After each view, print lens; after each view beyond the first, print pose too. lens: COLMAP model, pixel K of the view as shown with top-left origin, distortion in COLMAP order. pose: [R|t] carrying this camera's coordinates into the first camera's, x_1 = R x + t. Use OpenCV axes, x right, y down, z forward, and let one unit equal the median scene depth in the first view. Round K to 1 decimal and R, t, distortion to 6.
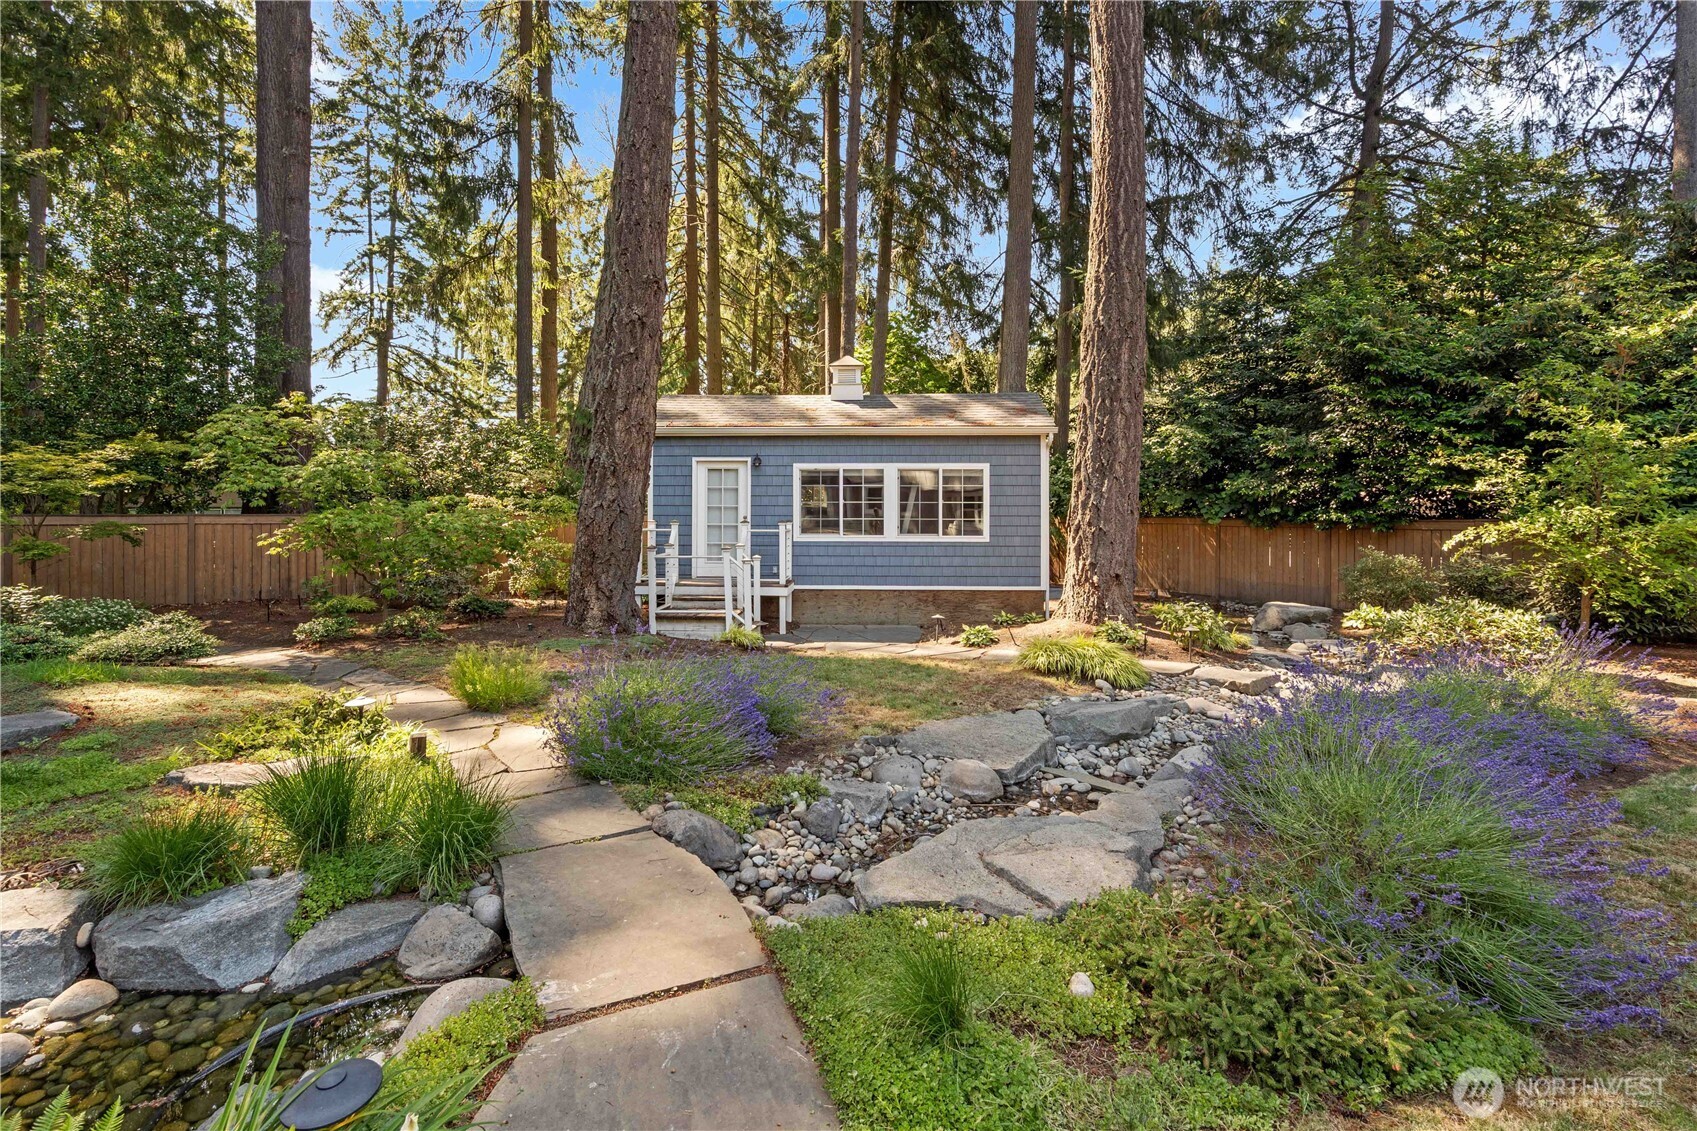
lens RADIAL K [[762.3, 0, 846.2], [0, 762.3, 510.6], [0, 0, 1]] dist [-0.000199, 0.000026]
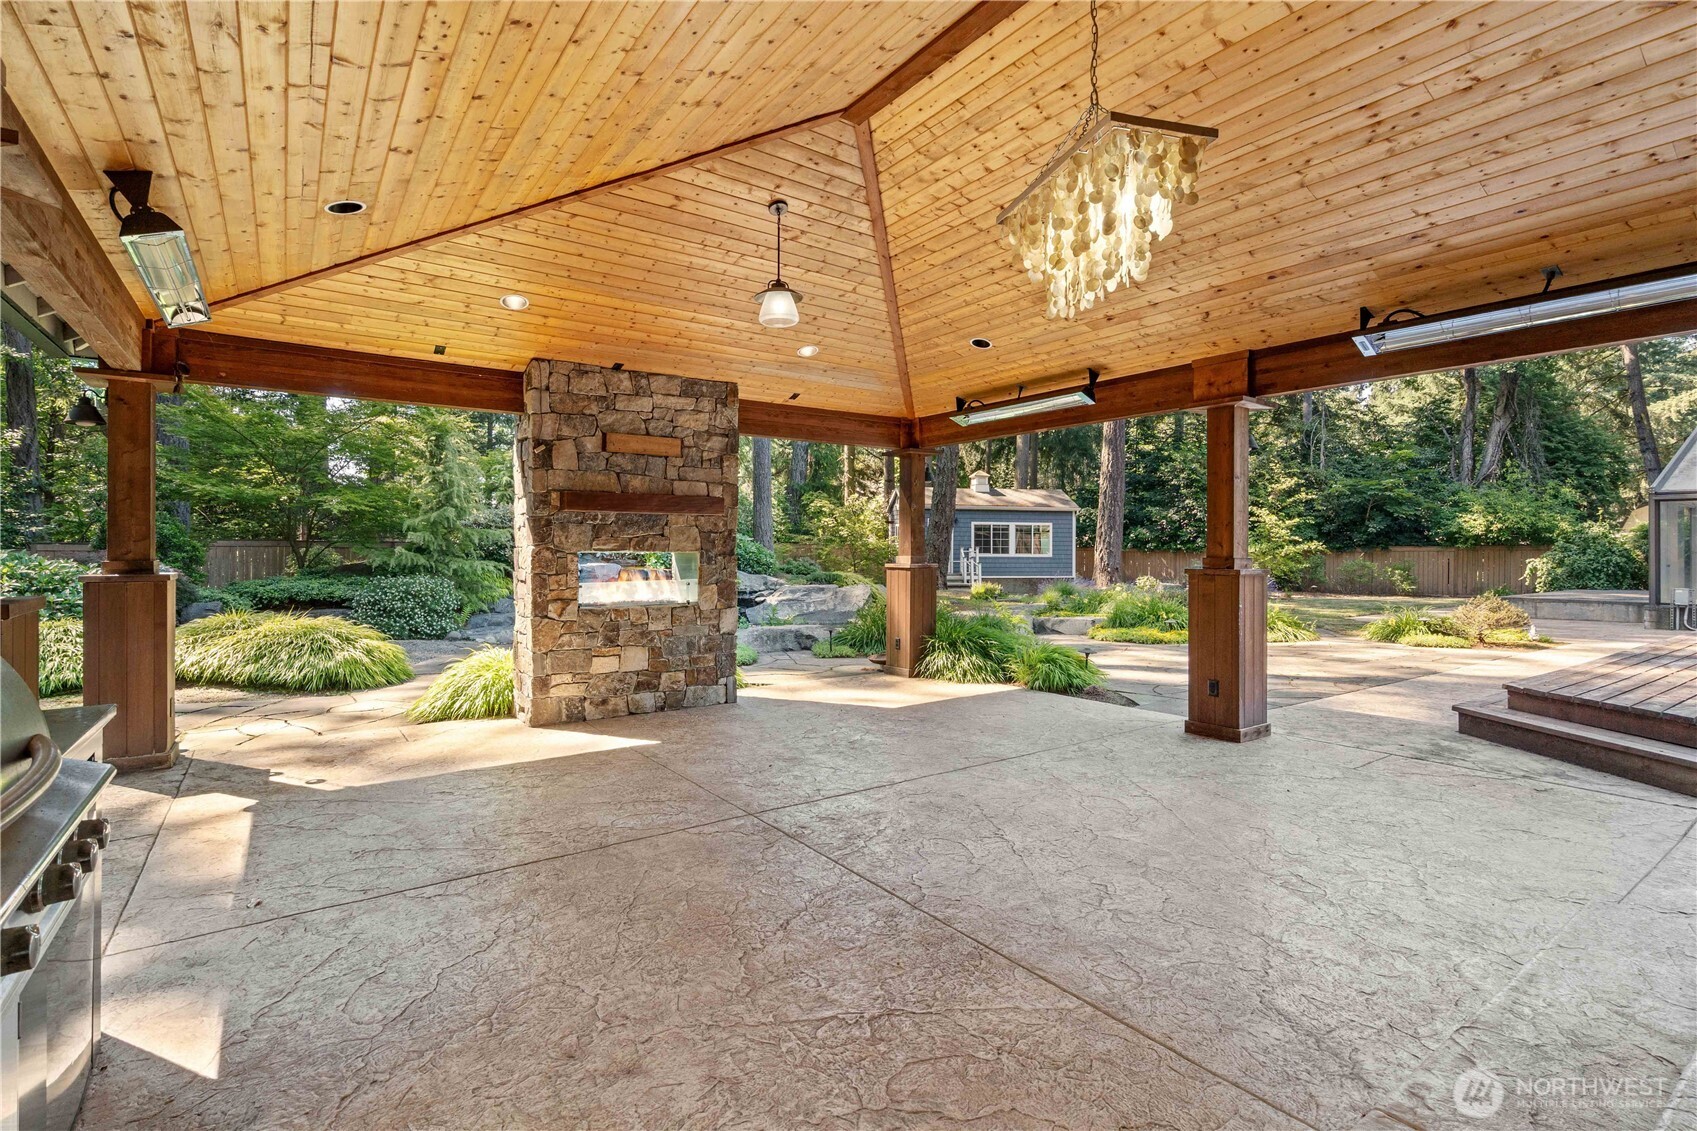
lens RADIAL K [[774.4, 0, 834.8], [0, 774.4, 536.4], [0, 0, 1]] dist [-0.003081, 0.000124]
pose [[0.976018, 0.004633, 0.217638, -0.960310], [-0.003105, 0.999968, -0.007361, -0.001514], [-0.217666, 0.006508, 0.976002, -1.141753]]
